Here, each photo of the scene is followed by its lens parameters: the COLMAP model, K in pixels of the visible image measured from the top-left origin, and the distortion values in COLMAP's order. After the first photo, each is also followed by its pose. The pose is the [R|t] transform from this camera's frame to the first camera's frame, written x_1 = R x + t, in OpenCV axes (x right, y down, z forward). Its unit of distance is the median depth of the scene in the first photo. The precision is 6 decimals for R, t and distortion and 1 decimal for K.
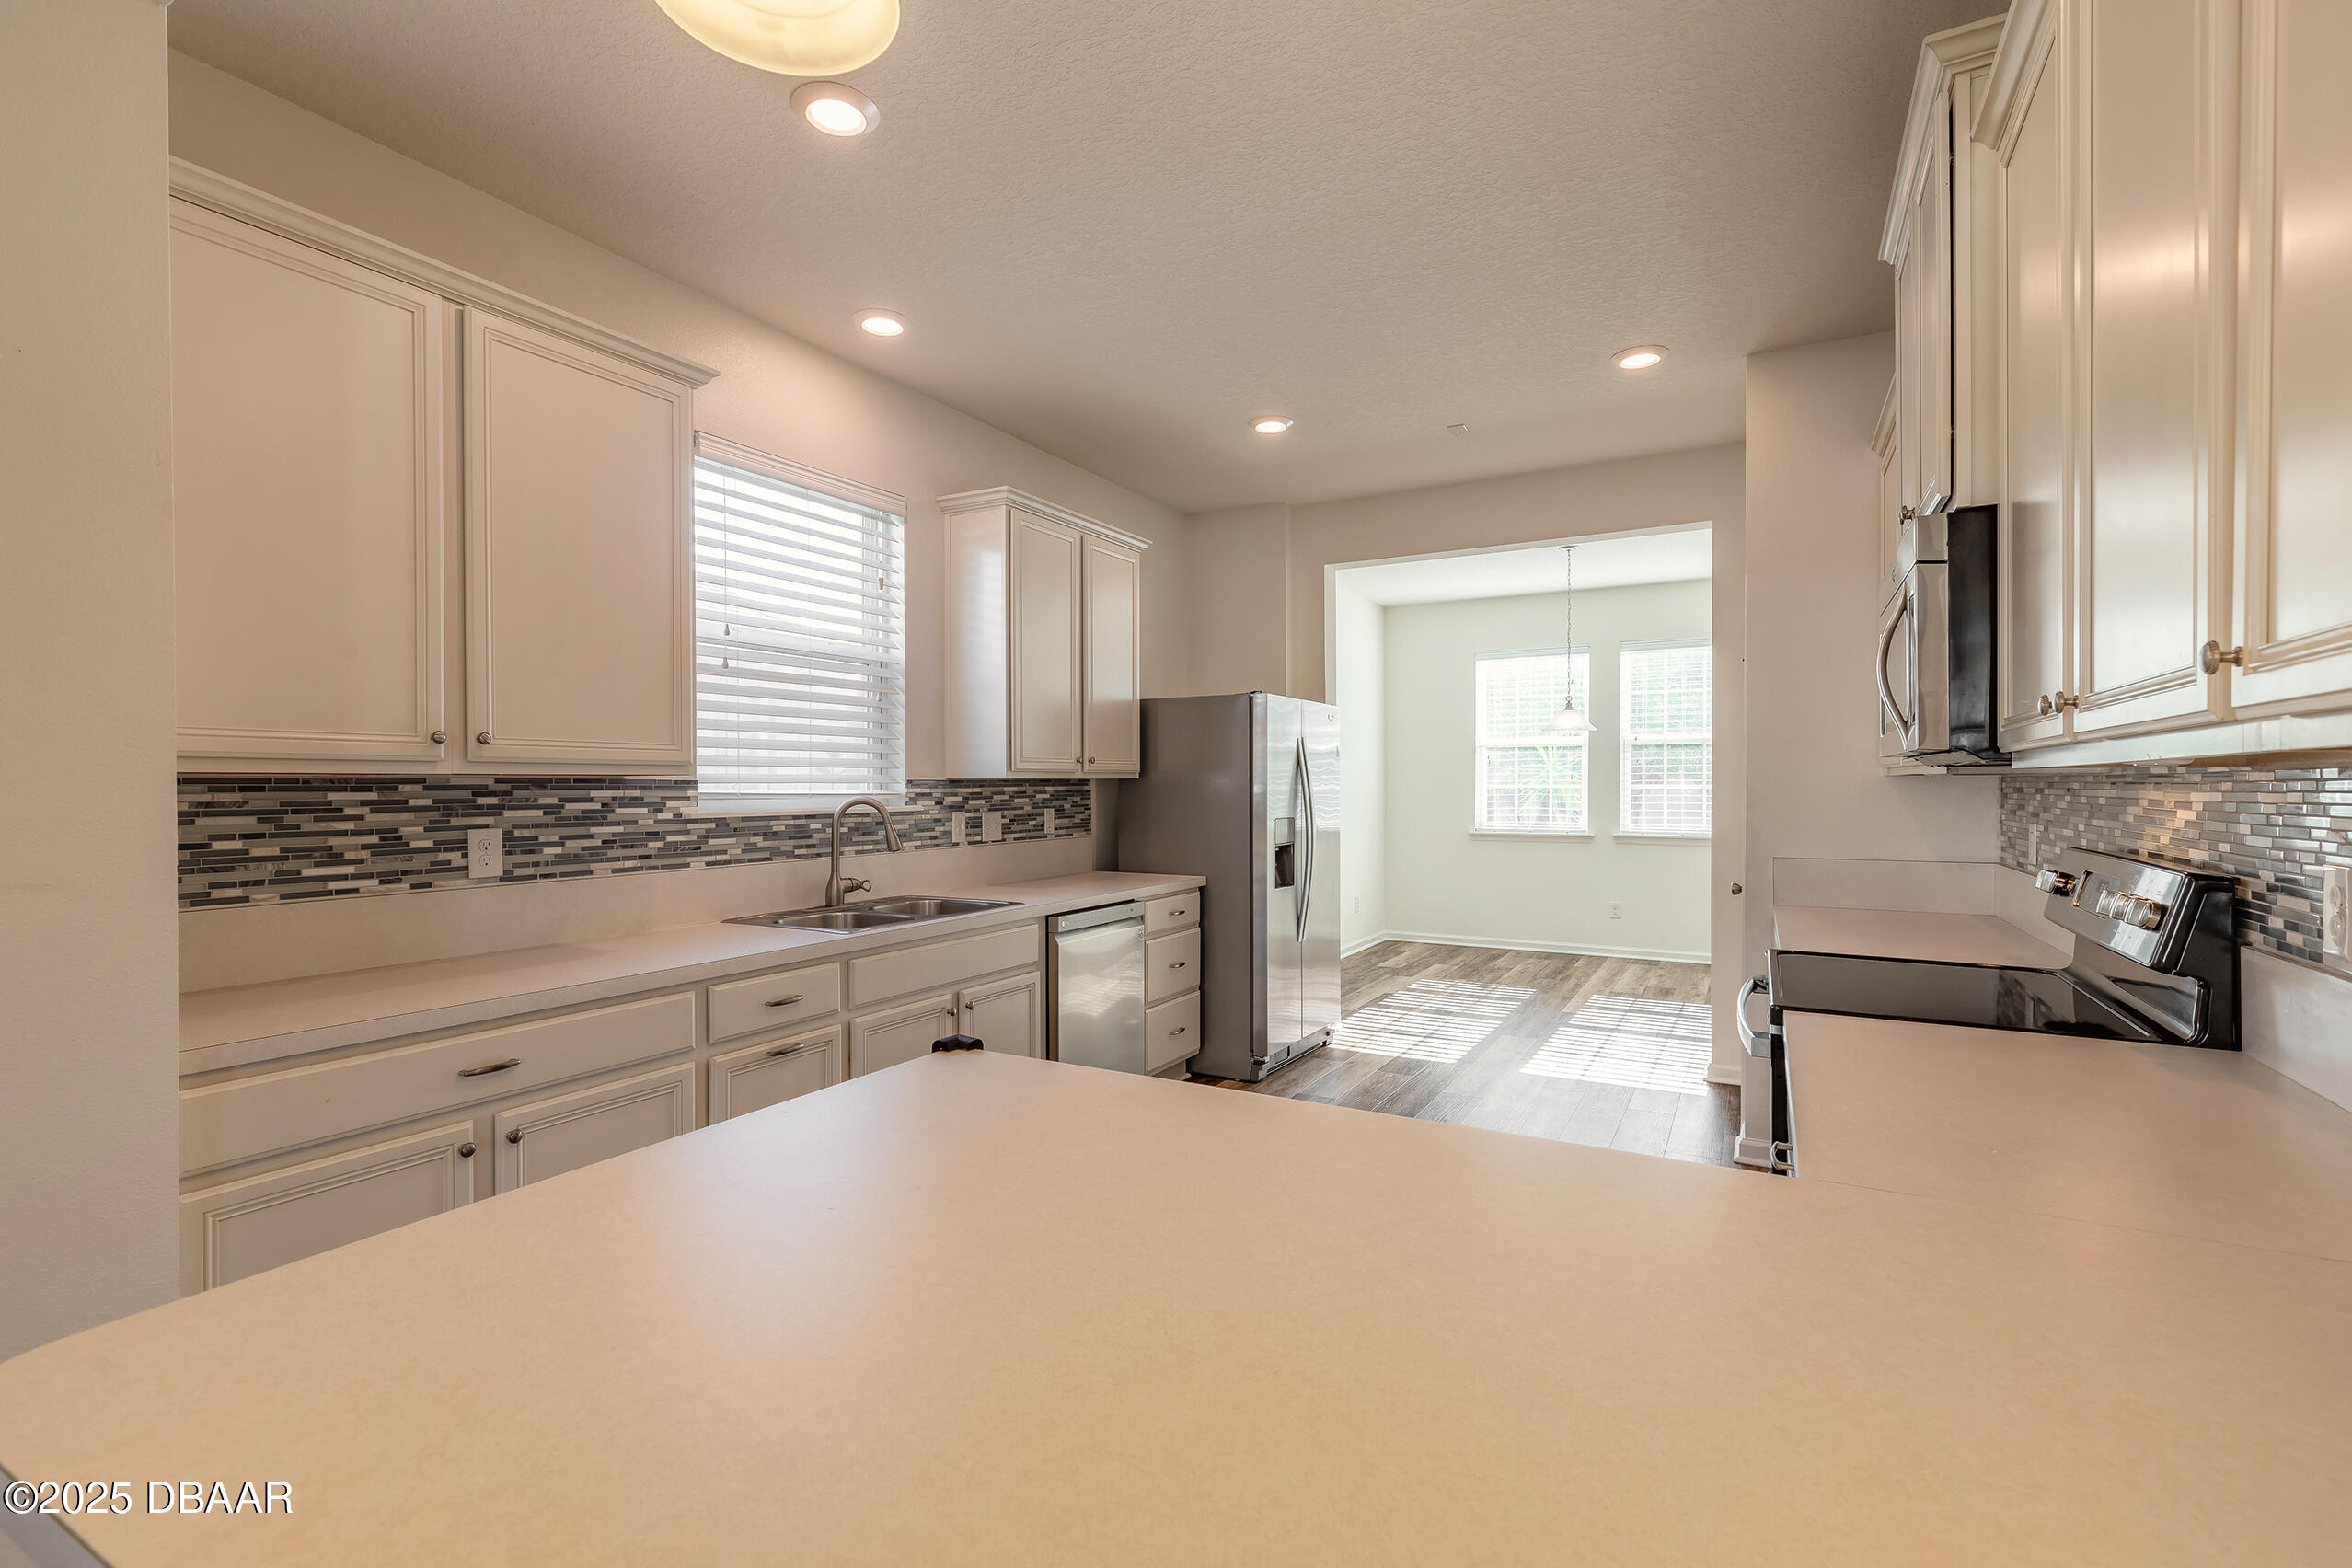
lens RADIAL K [[1057.1, 0, 1190.9], [0, 1057.1, 779.2], [0, 0, 1]] dist [0.002558, -0.000340]
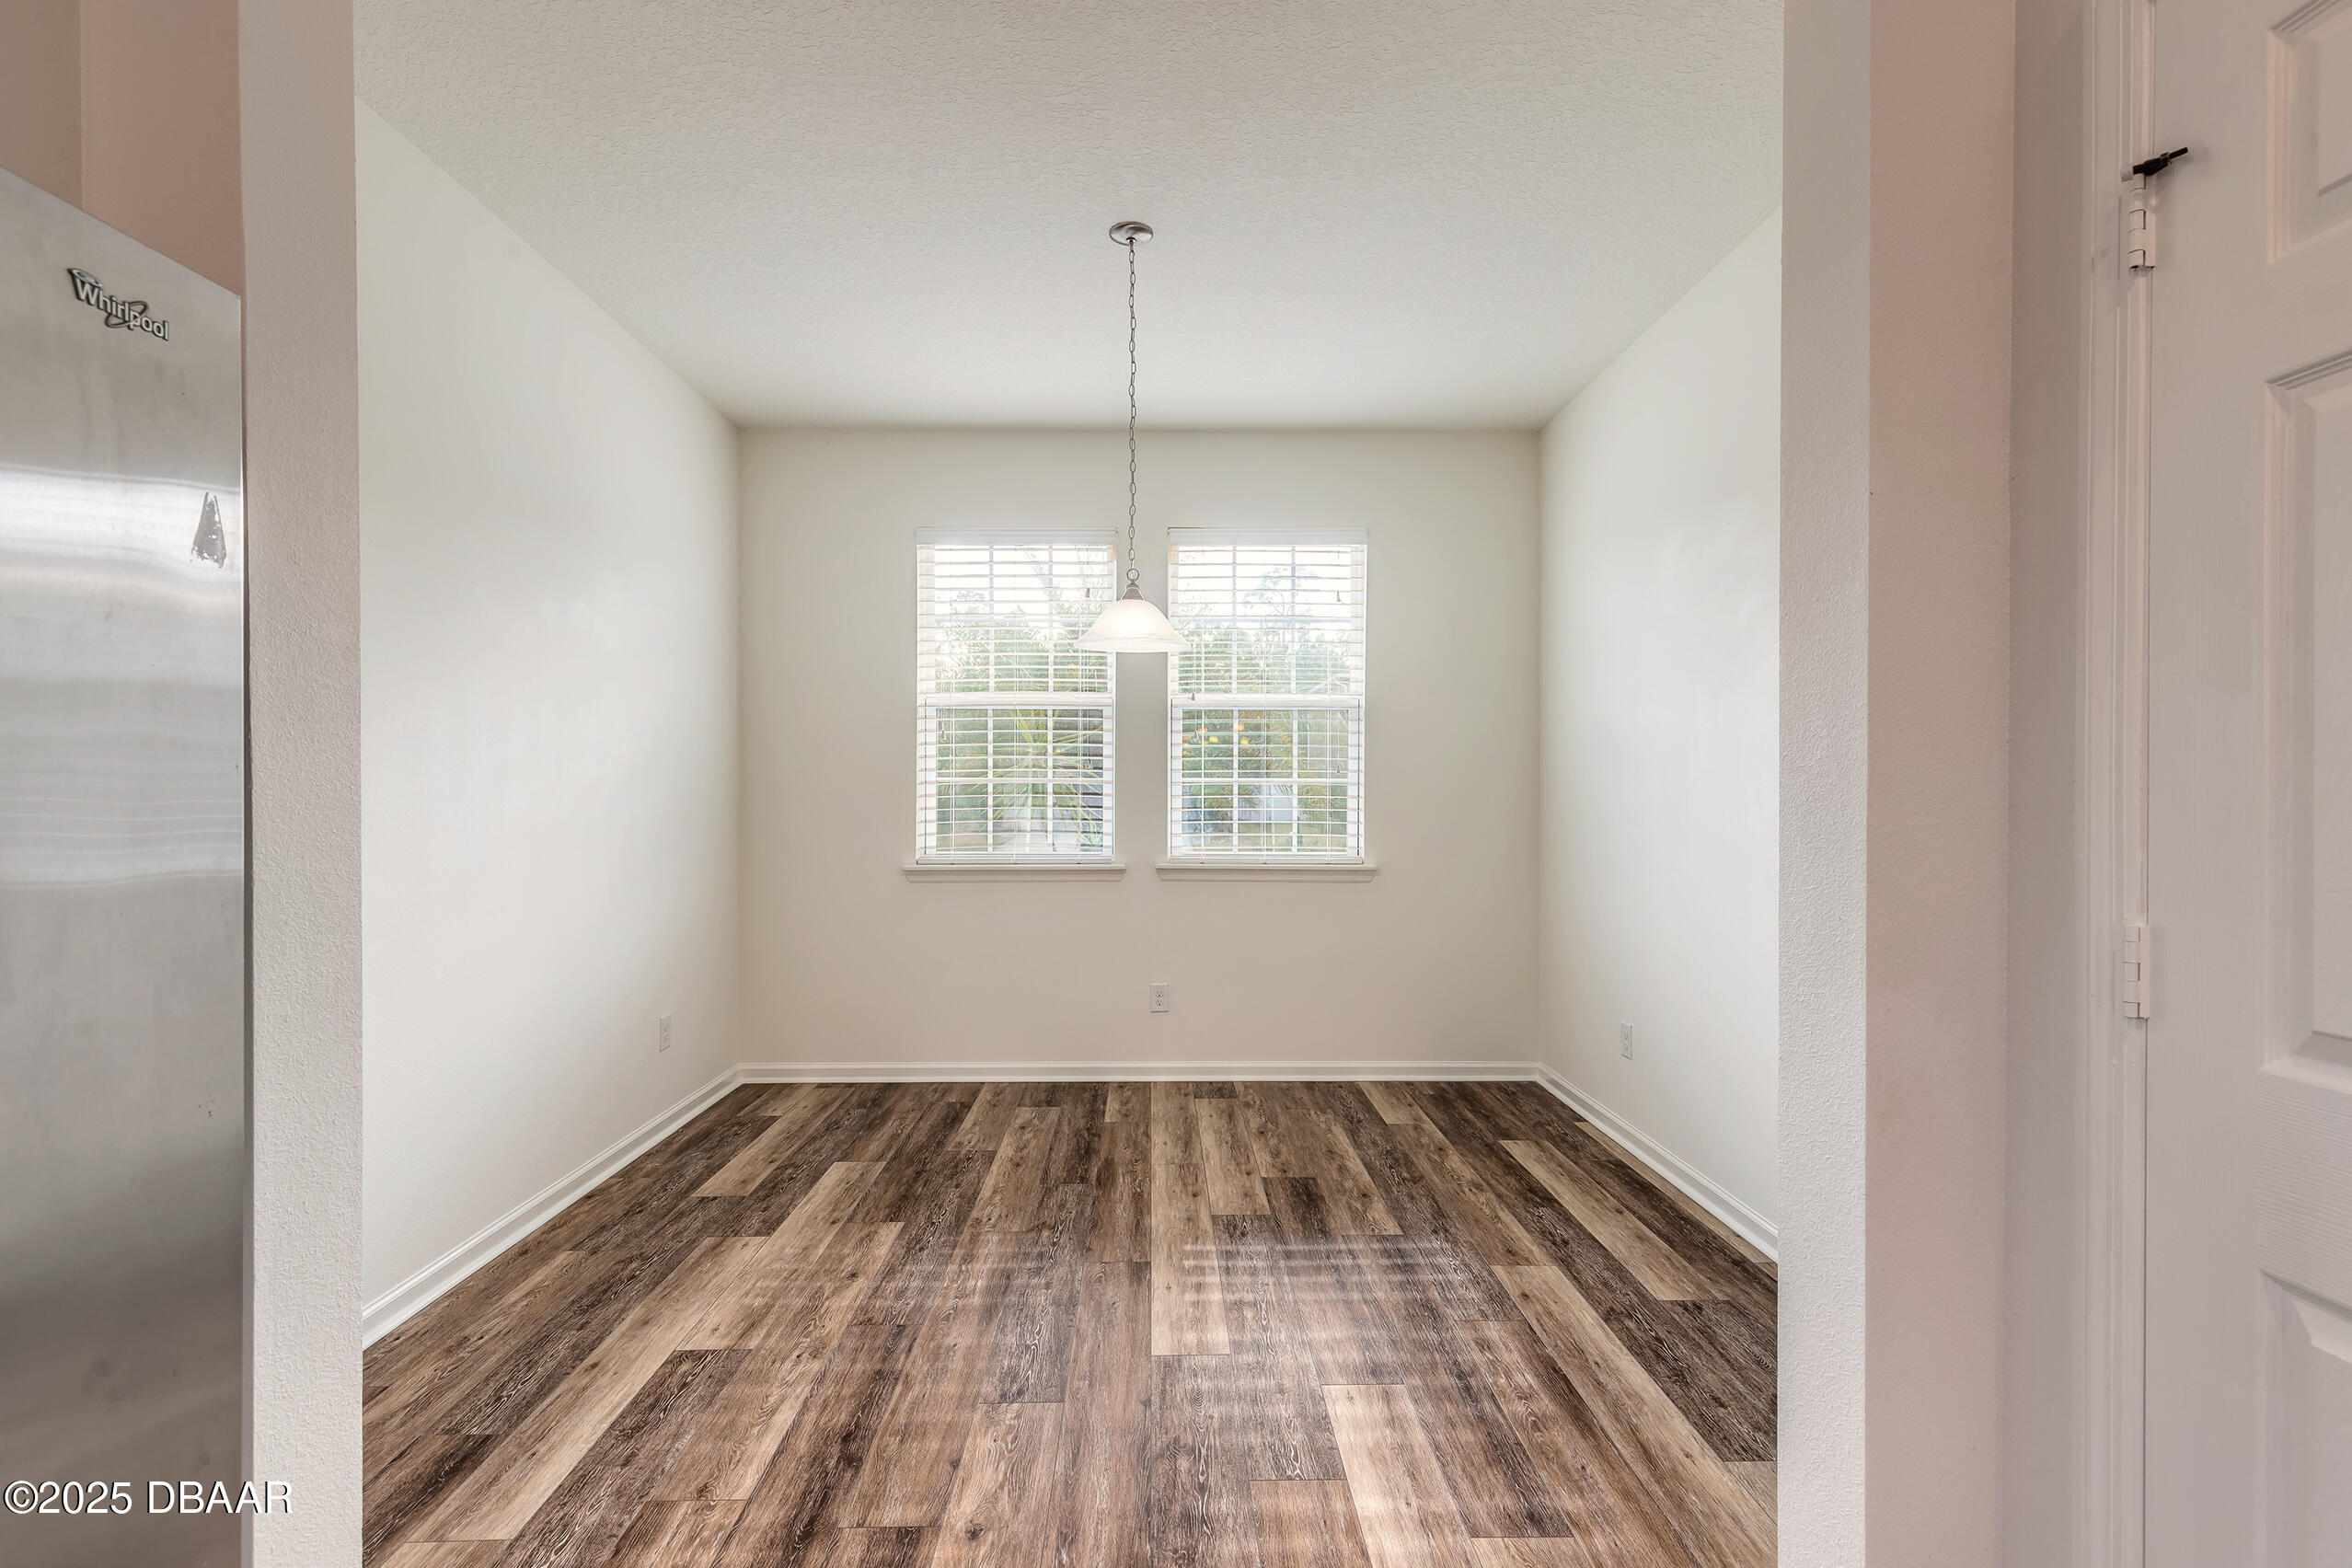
lens RADIAL K [[1057.1, 0, 1188.1], [0, 1057.1, 783.6], [0, 0, 1]] dist [0.002558, -0.000340]
pose [[0.865198, 0.001169, 0.501428, 0.125692], [-0.002259, 0.999996, 0.001565, 0.007179], [-0.501424, -0.002487, 0.865198, 0.491688]]
